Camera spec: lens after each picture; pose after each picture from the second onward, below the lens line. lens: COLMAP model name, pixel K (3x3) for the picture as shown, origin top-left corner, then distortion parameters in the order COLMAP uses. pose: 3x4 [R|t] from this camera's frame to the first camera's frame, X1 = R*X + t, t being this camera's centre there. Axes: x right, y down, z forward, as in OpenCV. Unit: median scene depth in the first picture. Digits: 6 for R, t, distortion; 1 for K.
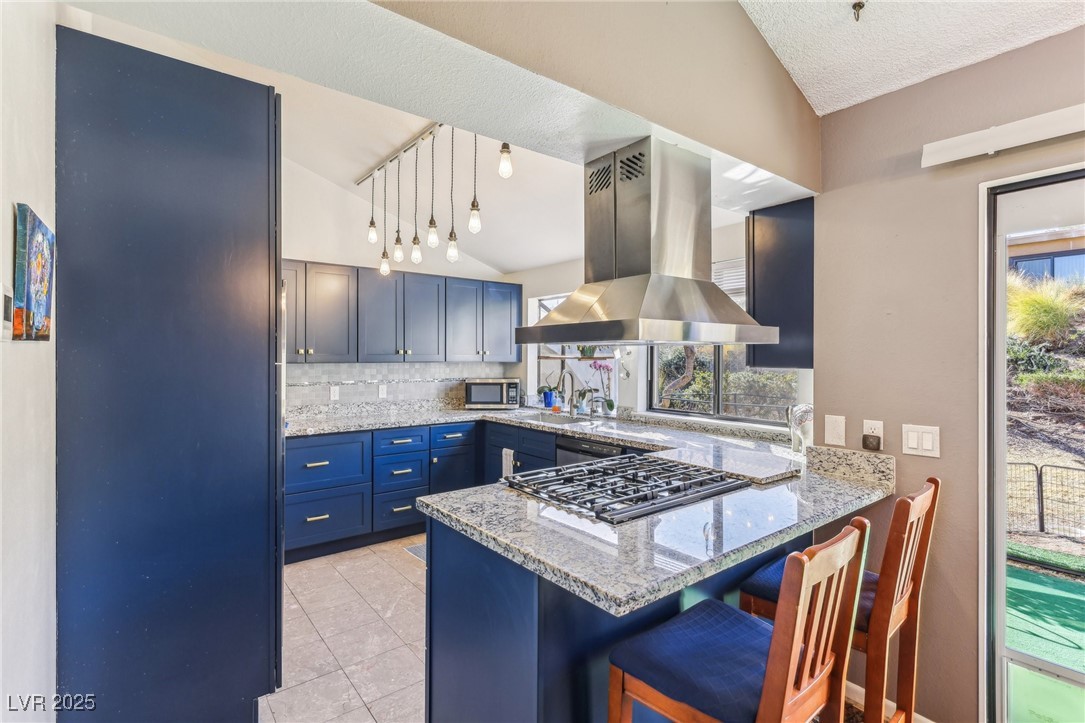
lens RADIAL K [[509.0, 0, 543.0], [0, 509.0, 355.2], [0, 0, 1]] dist [0.002749, 0.000376]
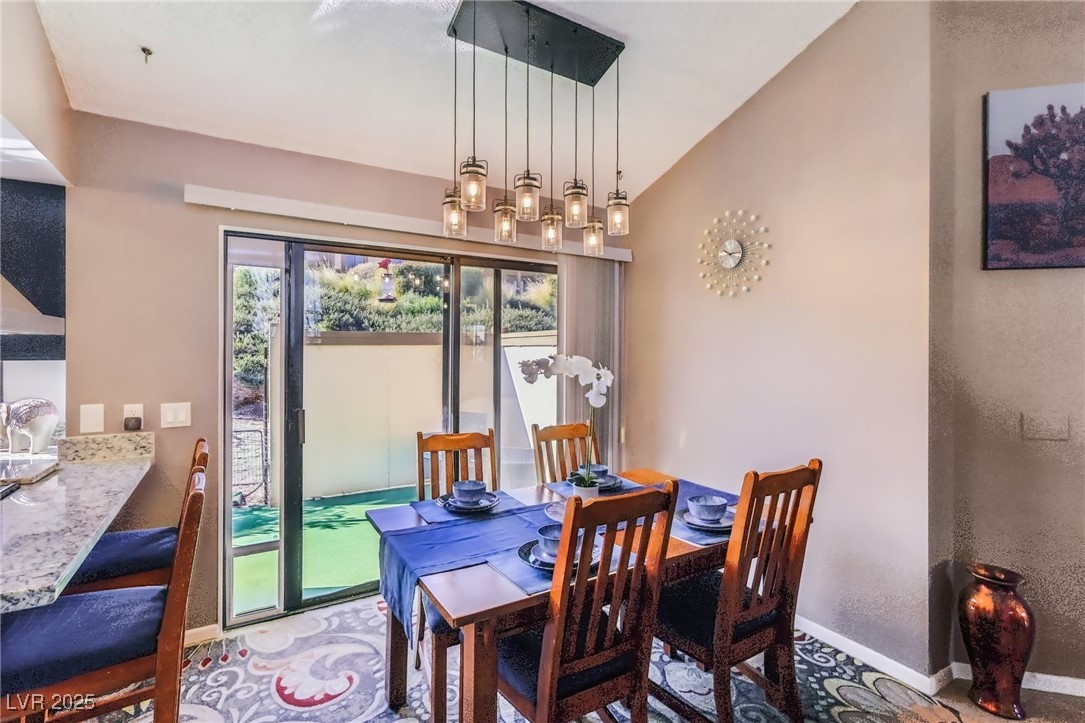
lens RADIAL K [[509.0, 0, 543.0], [0, 509.0, 355.2], [0, 0, 1]] dist [0.002749, 0.000376]
pose [[0.114241, -0.007456, 0.993425, -0.383497], [-0.004072, 0.999960, 0.007973, 0.005461], [-0.993445, -0.004956, 0.114206, -0.040245]]
